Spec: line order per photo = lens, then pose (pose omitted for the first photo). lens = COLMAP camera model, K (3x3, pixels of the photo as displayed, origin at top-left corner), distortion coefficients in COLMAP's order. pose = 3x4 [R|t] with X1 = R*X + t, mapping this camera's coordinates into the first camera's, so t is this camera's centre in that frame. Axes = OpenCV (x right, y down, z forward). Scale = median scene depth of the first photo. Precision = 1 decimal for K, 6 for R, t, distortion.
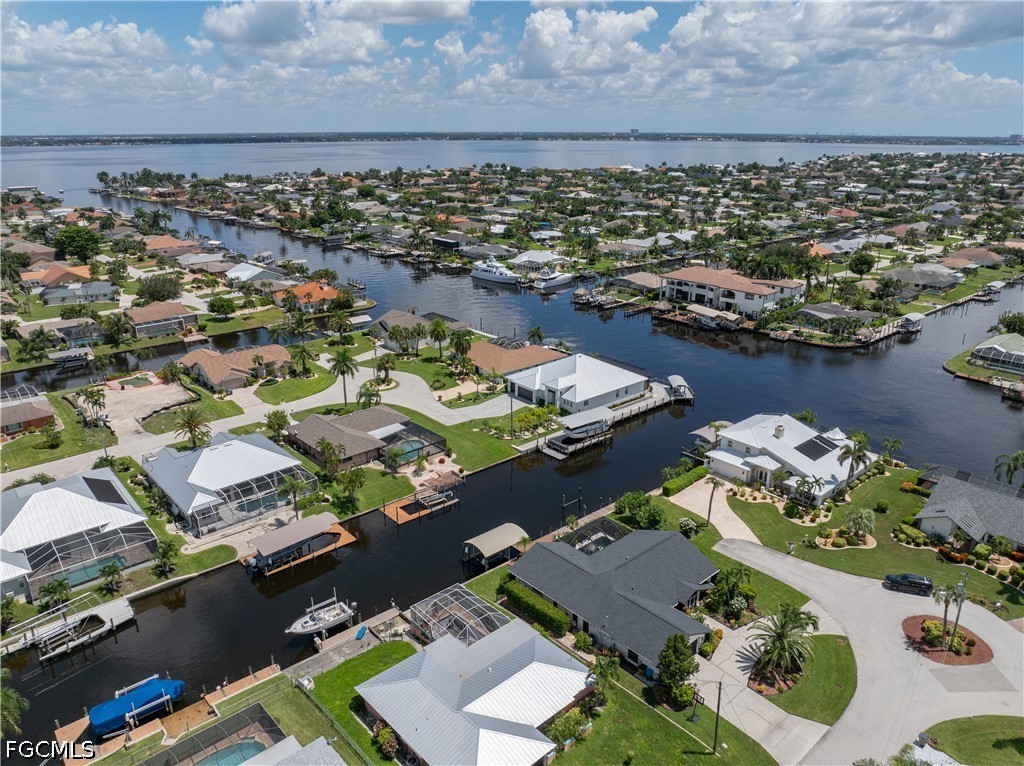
lens RADIAL K [[716.0, 0, 512.0], [0, 716.0, 383.0], [0, 0, 1]] dist [-0.034353, -0.000888]
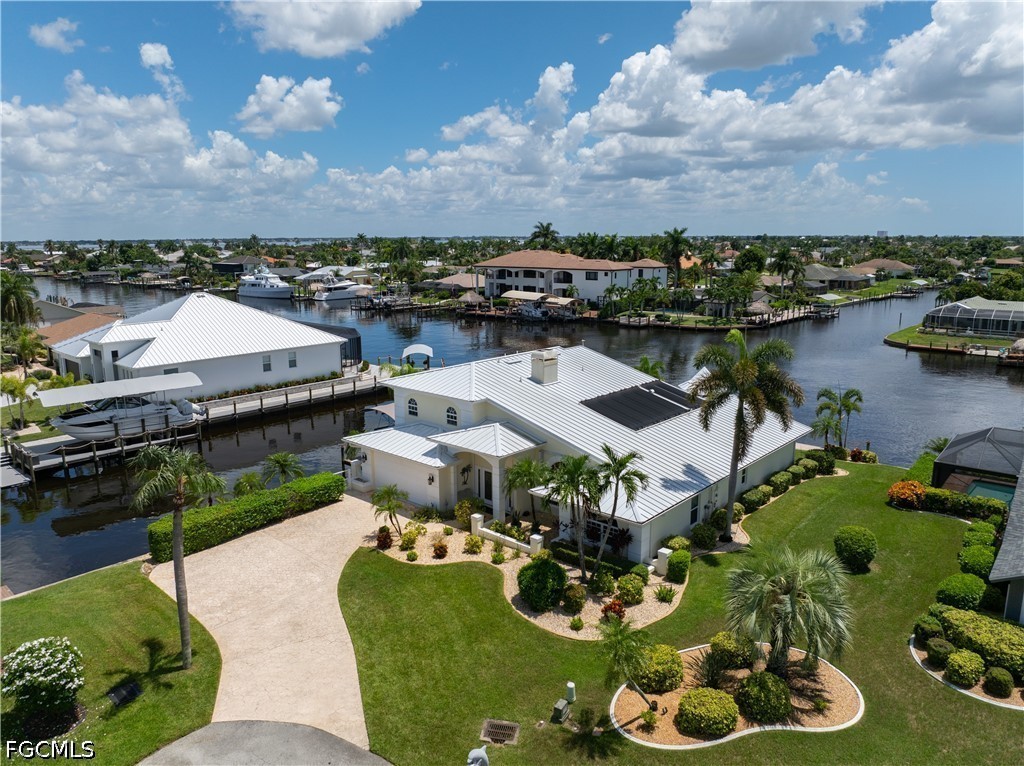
lens RADIAL K [[716.0, 0, 512.0], [0, 716.0, 383.0], [0, 0, 1]] dist [-0.034353, -0.000888]
pose [[0.992254, -0.029829, 0.120594, 0.332578], [0.046460, 0.989405, -0.137550, 0.132972], [-0.115213, 0.142088, 0.983126, 0.684006]]
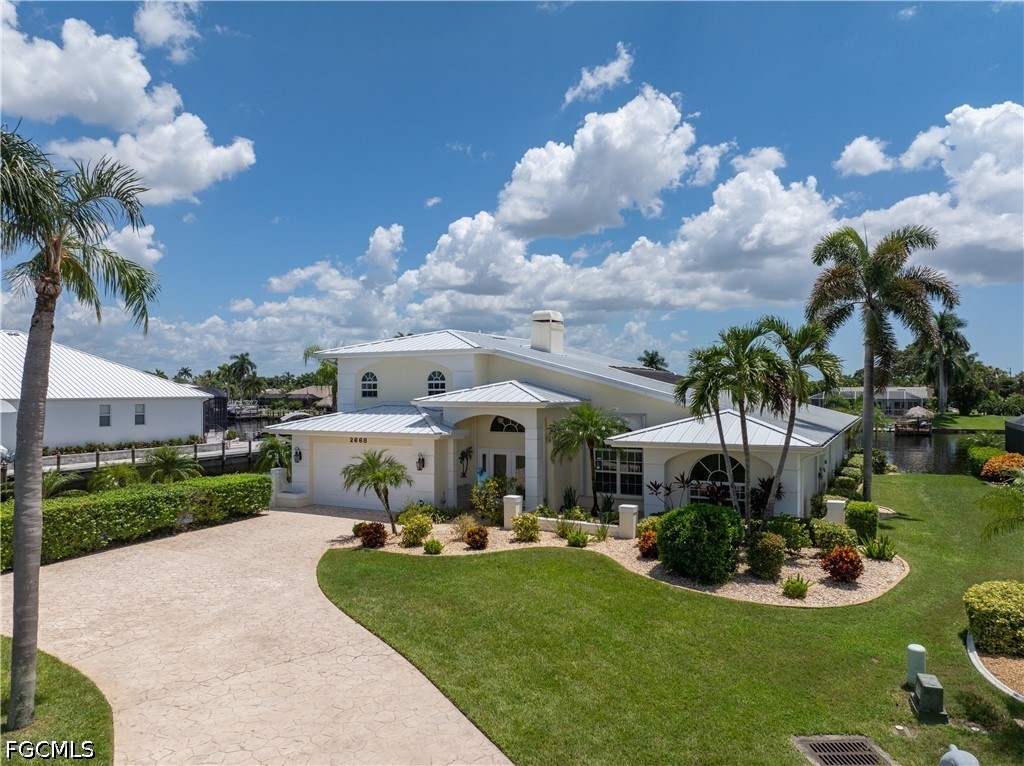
lens RADIAL K [[716.0, 0, 512.0], [0, 716.0, 383.0], [0, 0, 1]] dist [-0.034353, -0.000888]
pose [[0.935462, 0.006313, 0.353370, 0.281326], [0.115696, 0.939280, -0.323058, 0.181949], [-0.333953, 0.343093, 0.877931, 0.814263]]
